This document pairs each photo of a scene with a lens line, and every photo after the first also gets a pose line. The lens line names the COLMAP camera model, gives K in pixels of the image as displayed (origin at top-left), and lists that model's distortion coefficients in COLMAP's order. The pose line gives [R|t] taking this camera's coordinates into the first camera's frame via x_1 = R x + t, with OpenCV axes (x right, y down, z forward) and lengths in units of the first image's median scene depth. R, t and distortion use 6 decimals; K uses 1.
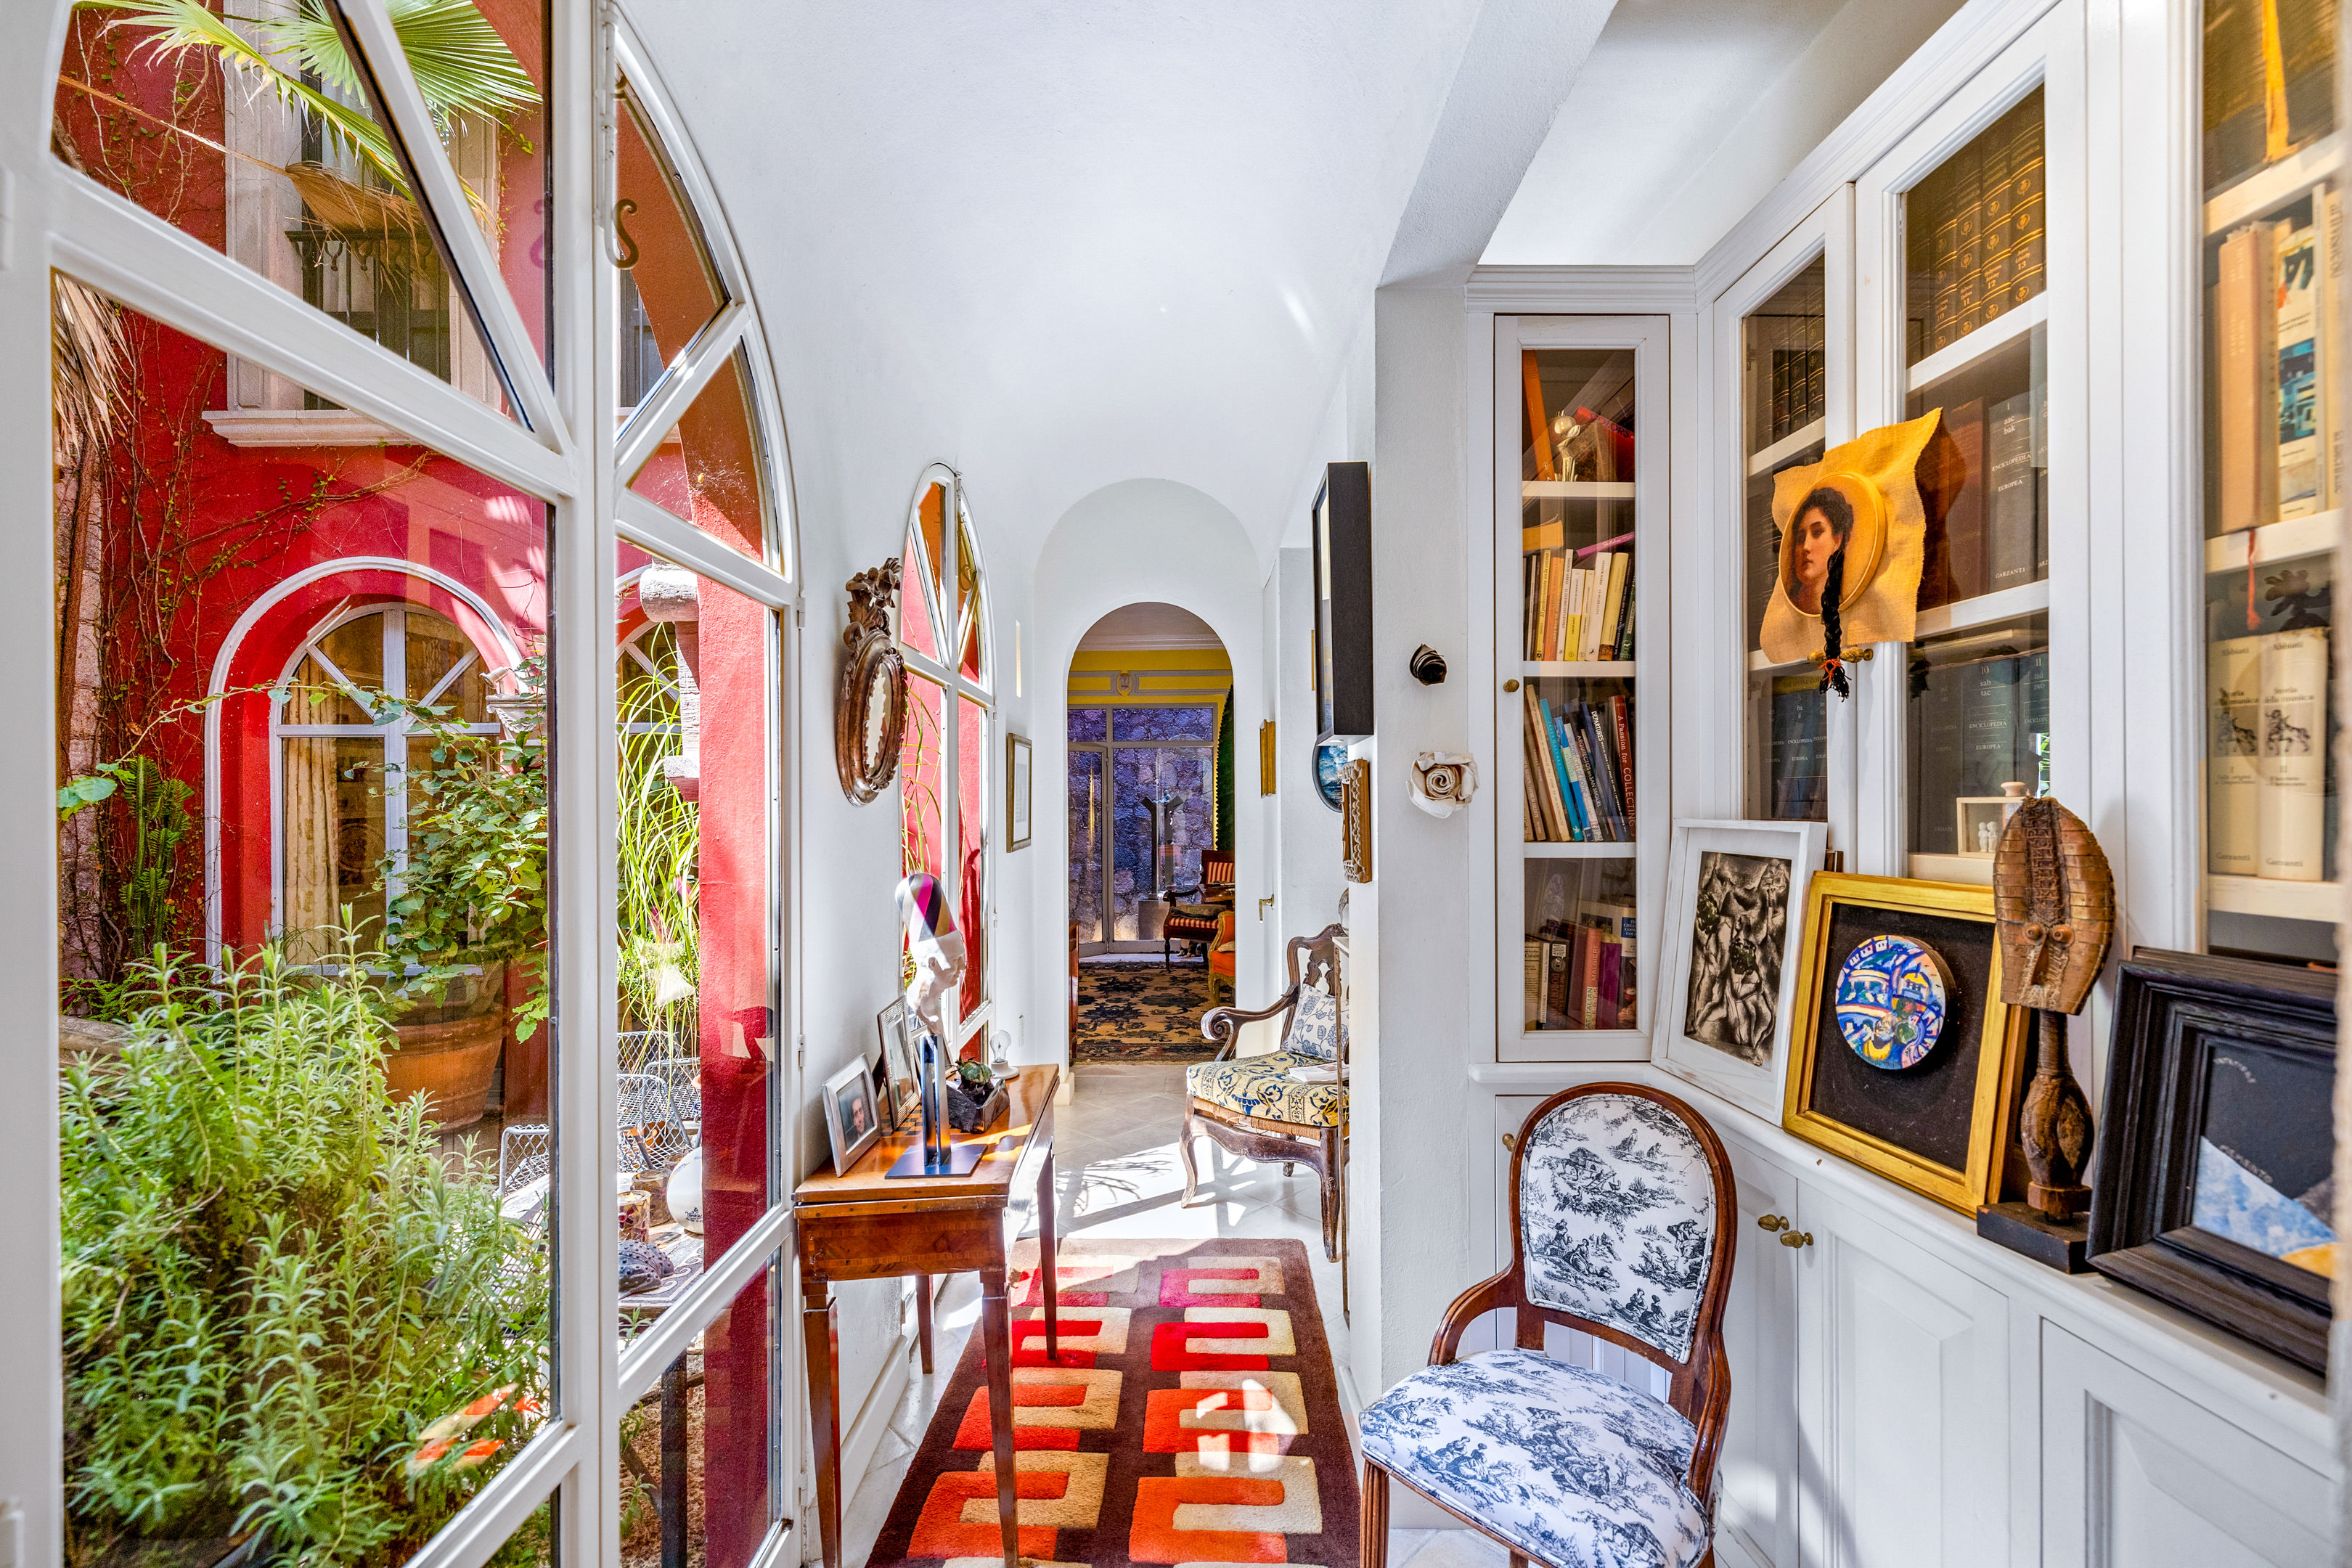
lens RADIAL K [[1000.2, 0, 1183.3], [0, 1000.2, 820.0], [0, 0, 1]] dist [0.004539, 0.000305]
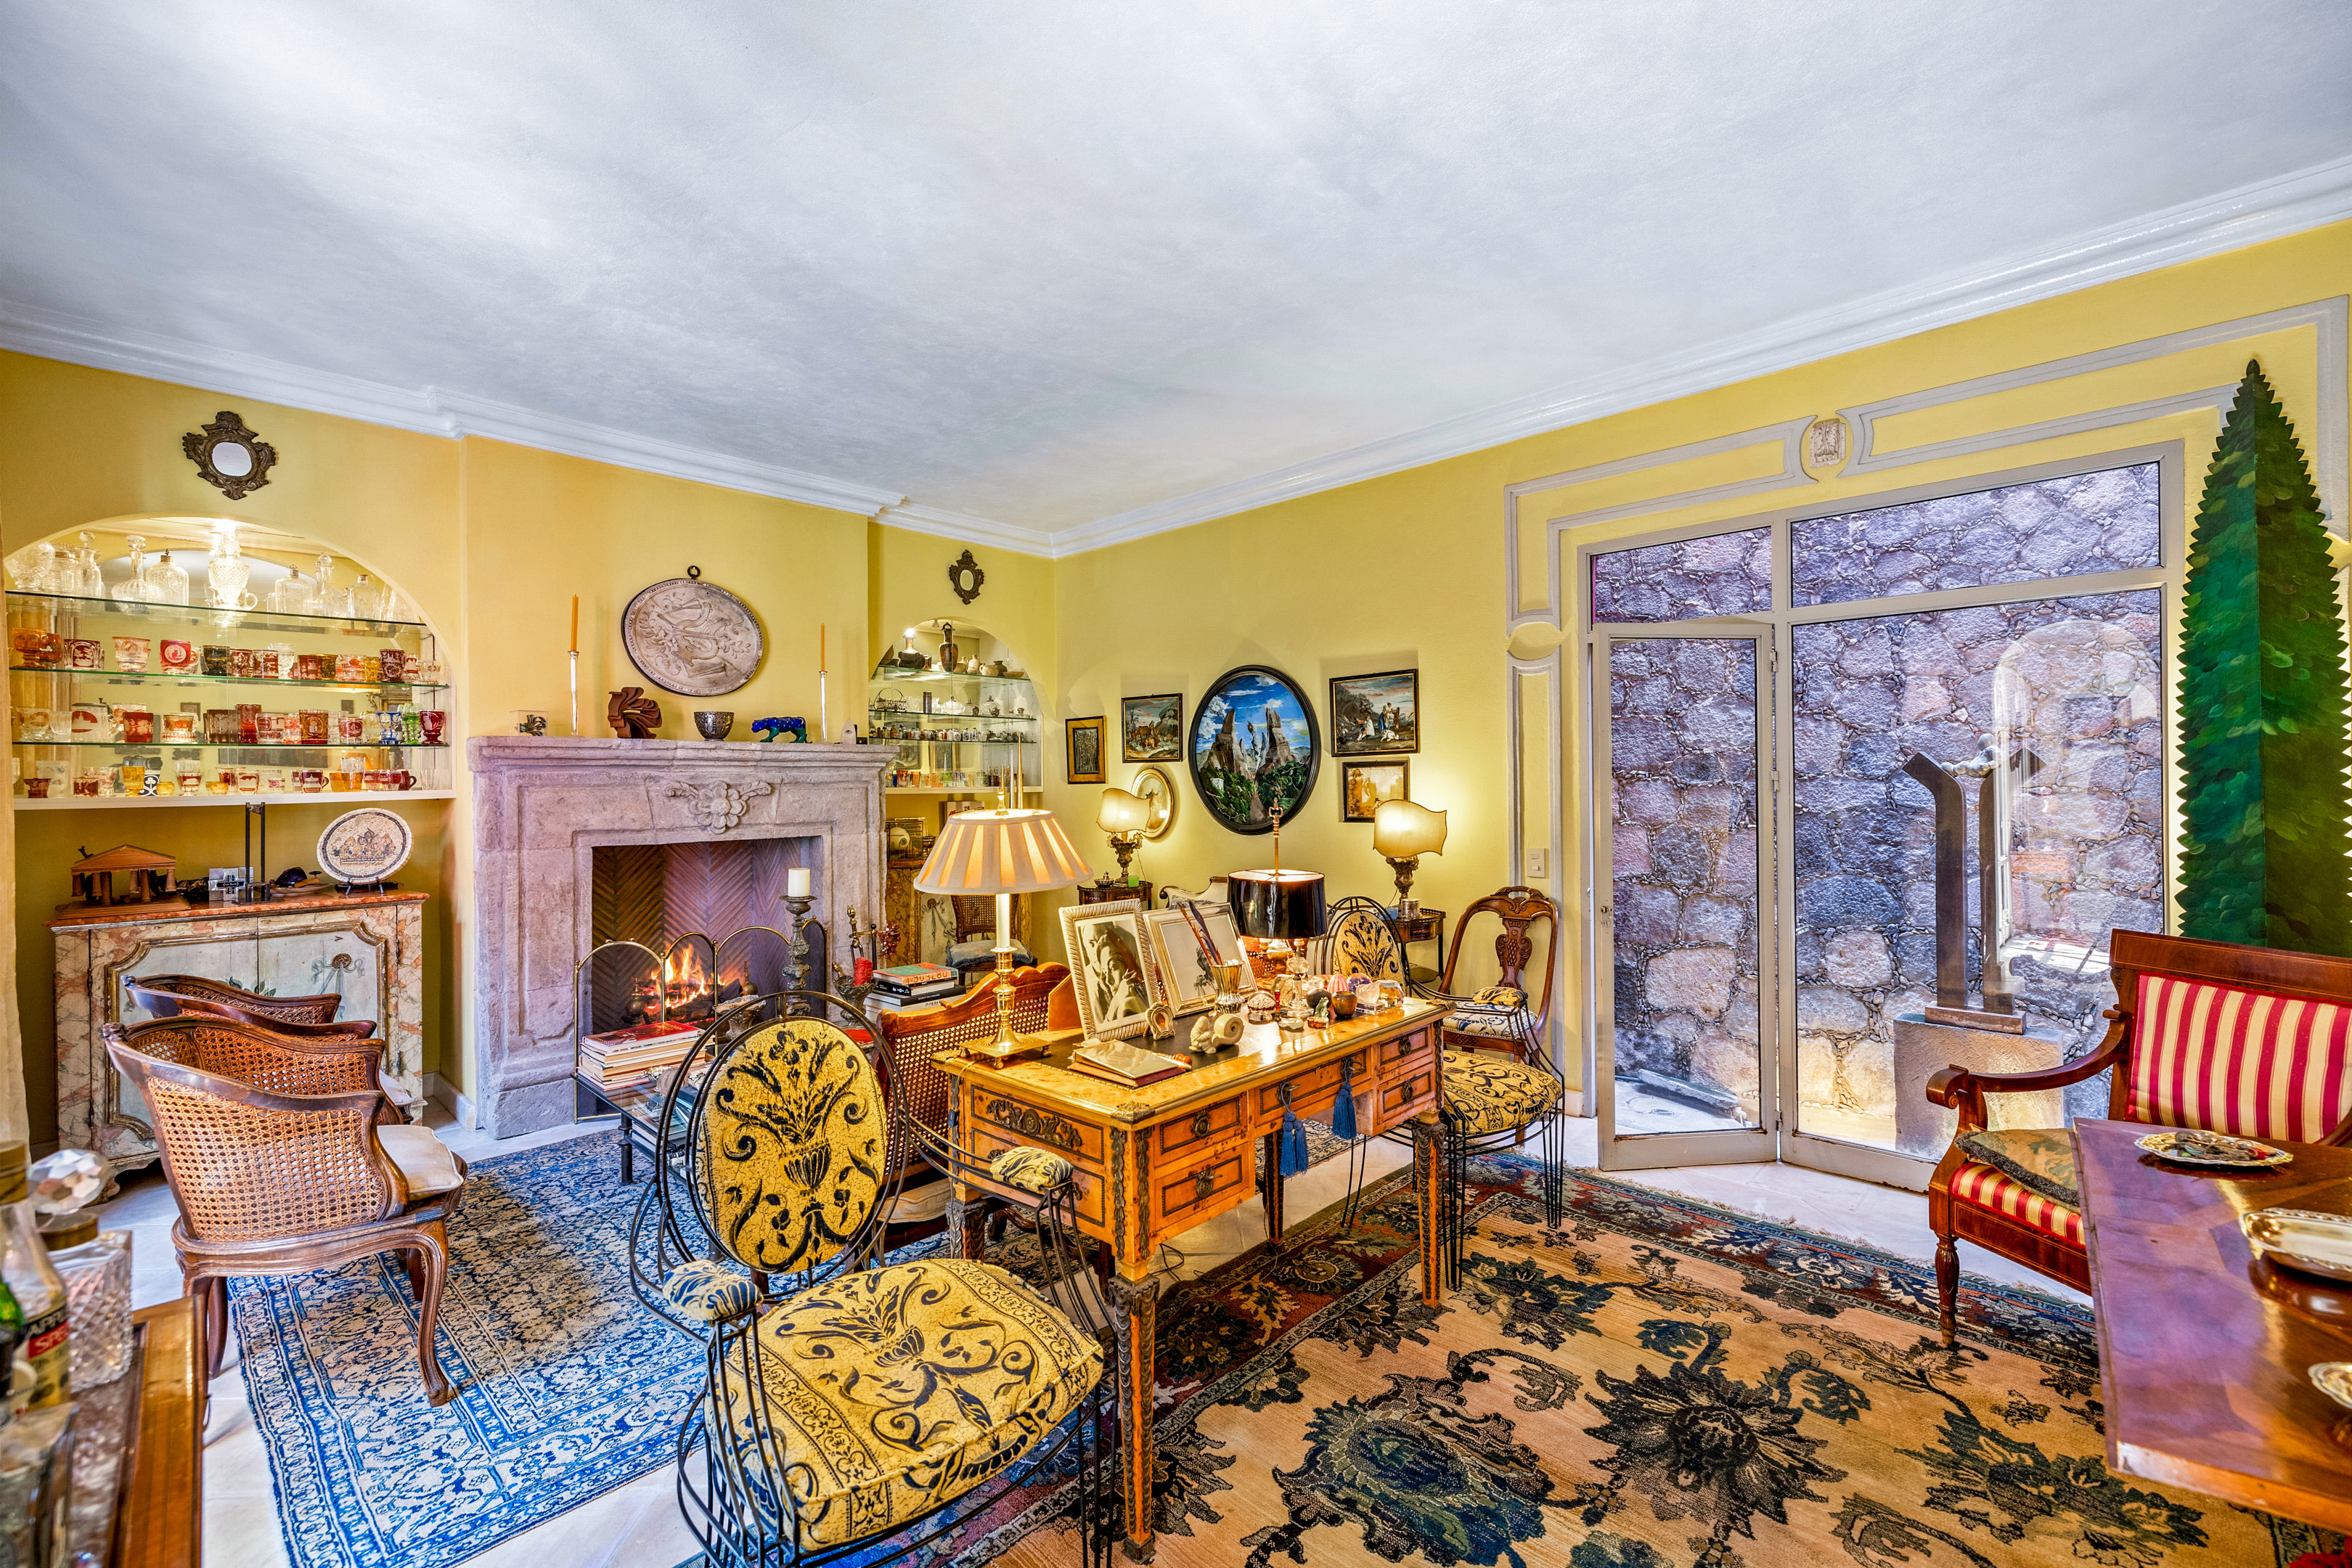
lens RADIAL K [[1000.2, 0, 1169.6], [0, 1000.2, 780.0], [0, 0, 1]] dist [0.004539, 0.000305]
pose [[0.732363, -0.007321, -0.680875, 0.014635], [0.002380, 0.999964, -0.008193, -0.009827], [0.680910, 0.004380, 0.732354, 0.504688]]
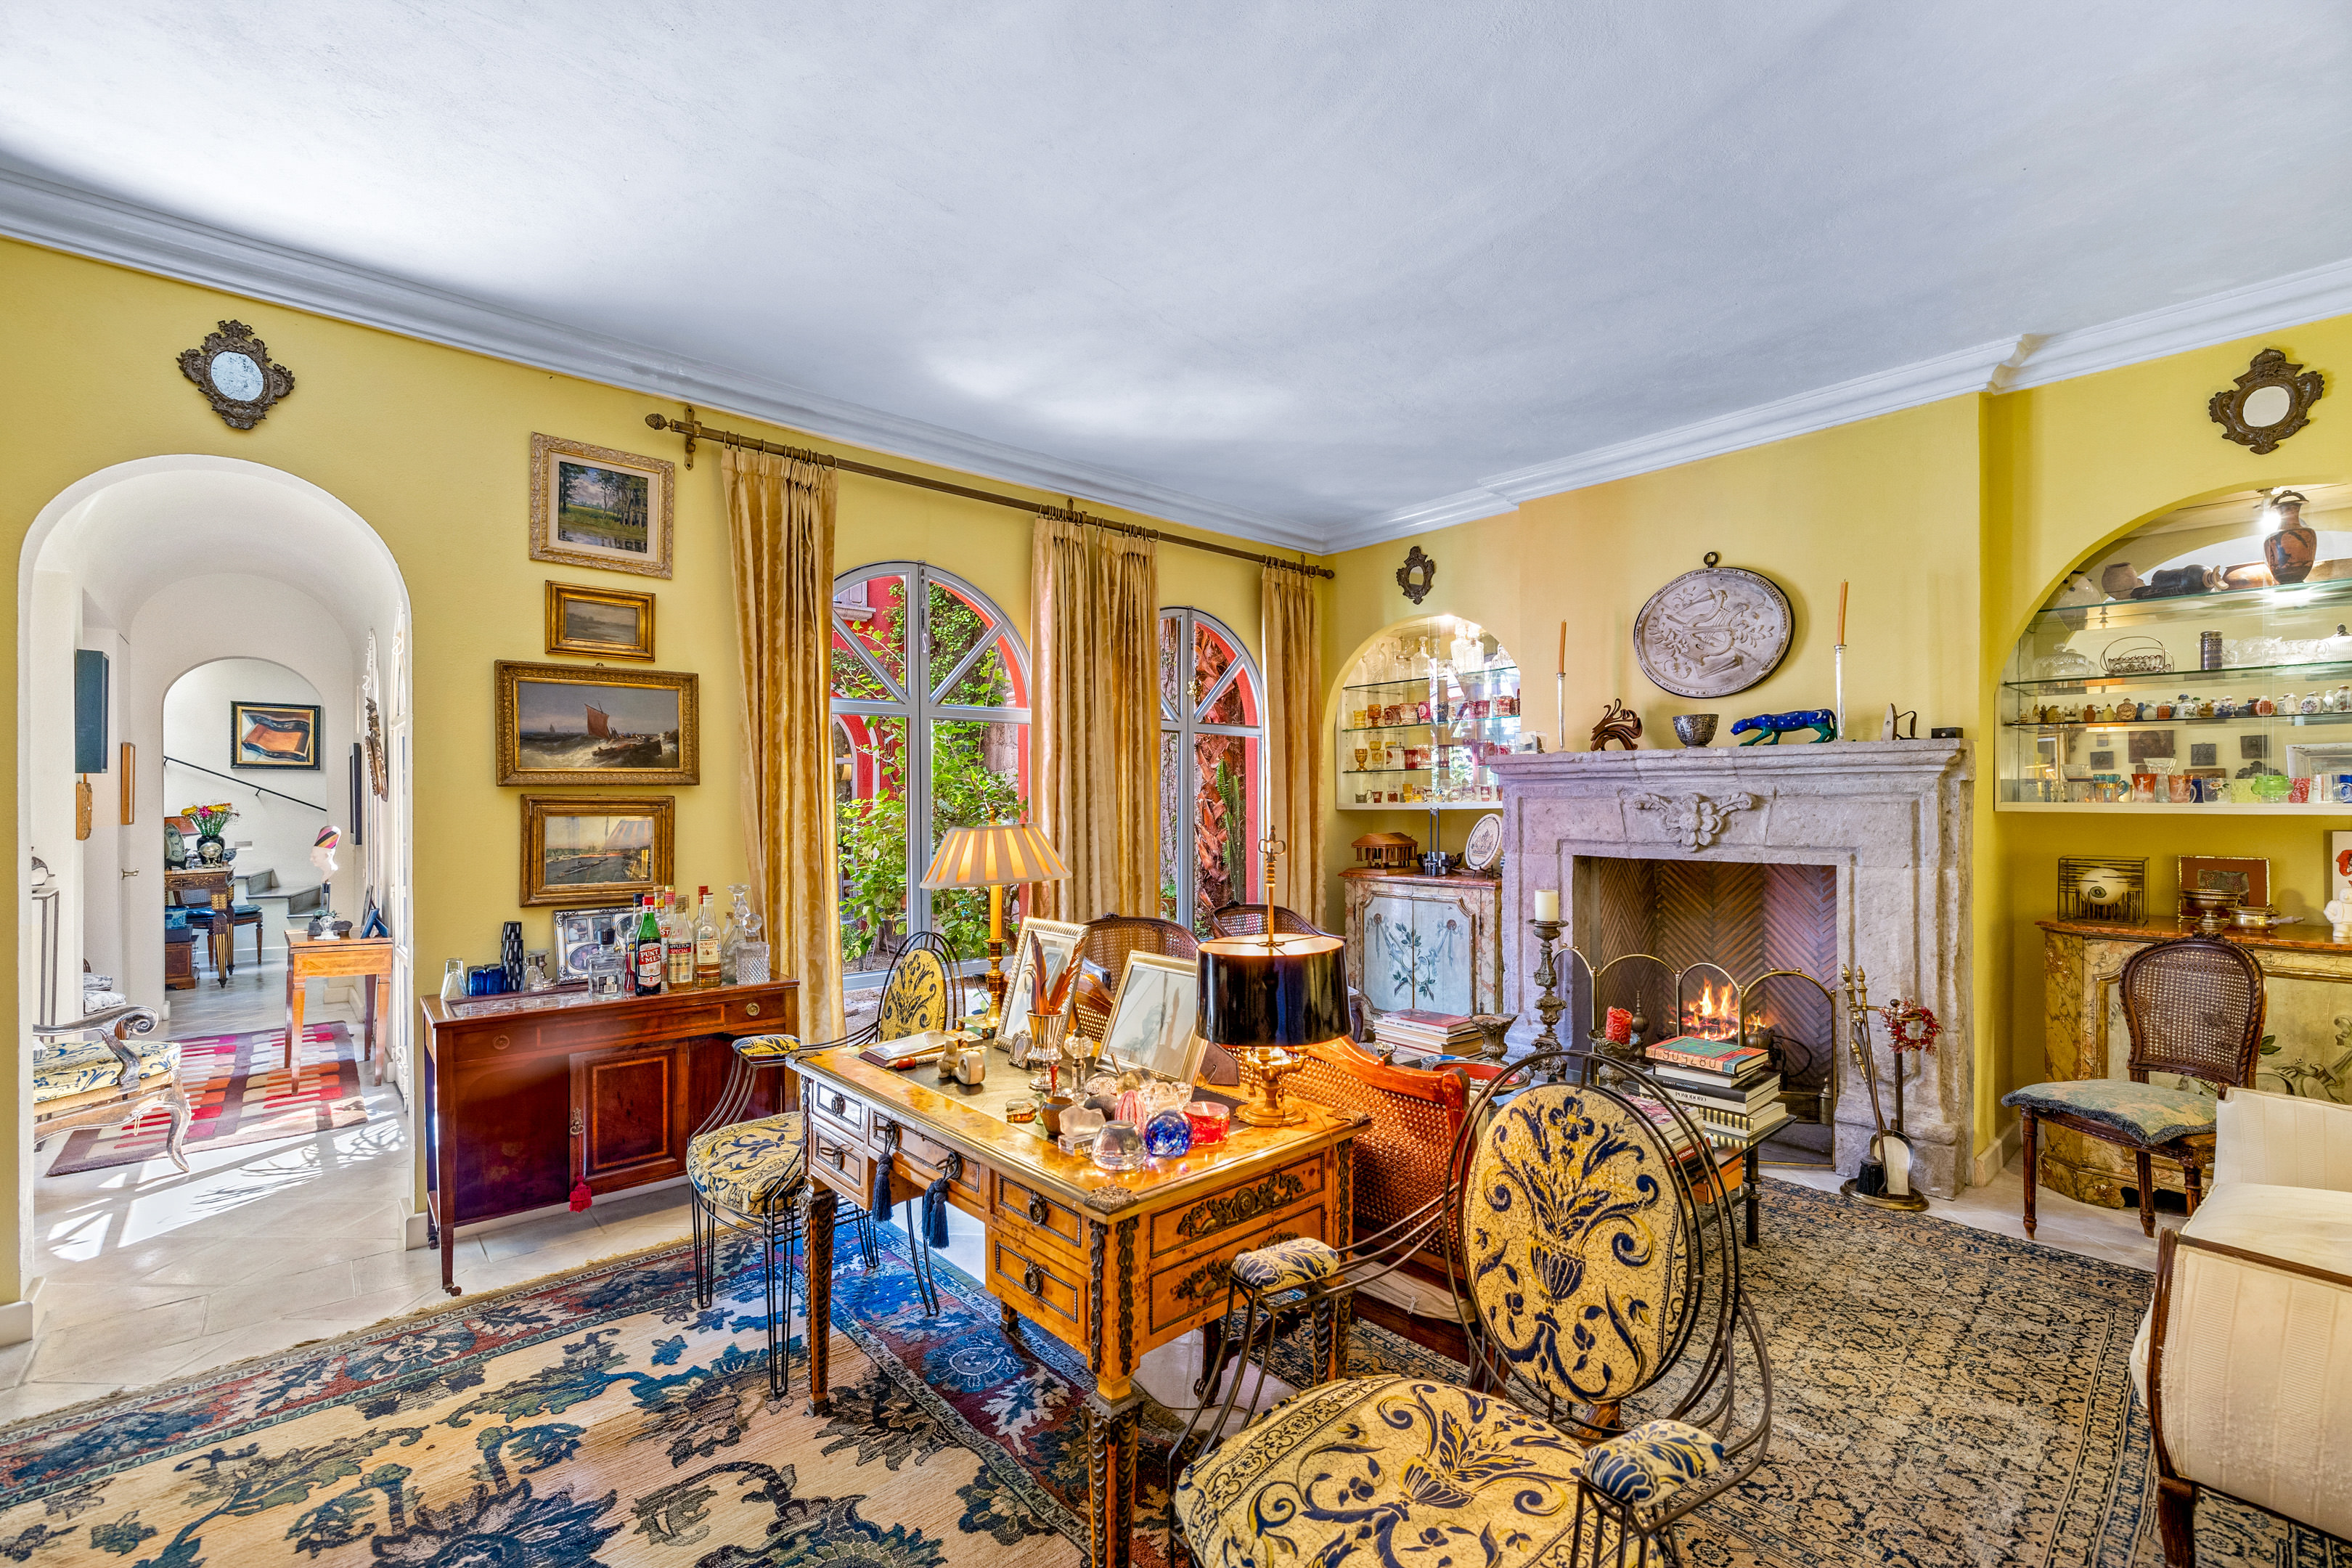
lens RADIAL K [[1000.2, 0, 1176.0], [0, 1000.2, 796.7], [0, 0, 1]] dist [0.004539, 0.000305]
pose [[-0.731546, 0.001074, -0.681791, -0.032650], [-0.002119, 0.999990, 0.003849, -0.014874], [0.681788, 0.004261, -0.731537, 1.023764]]
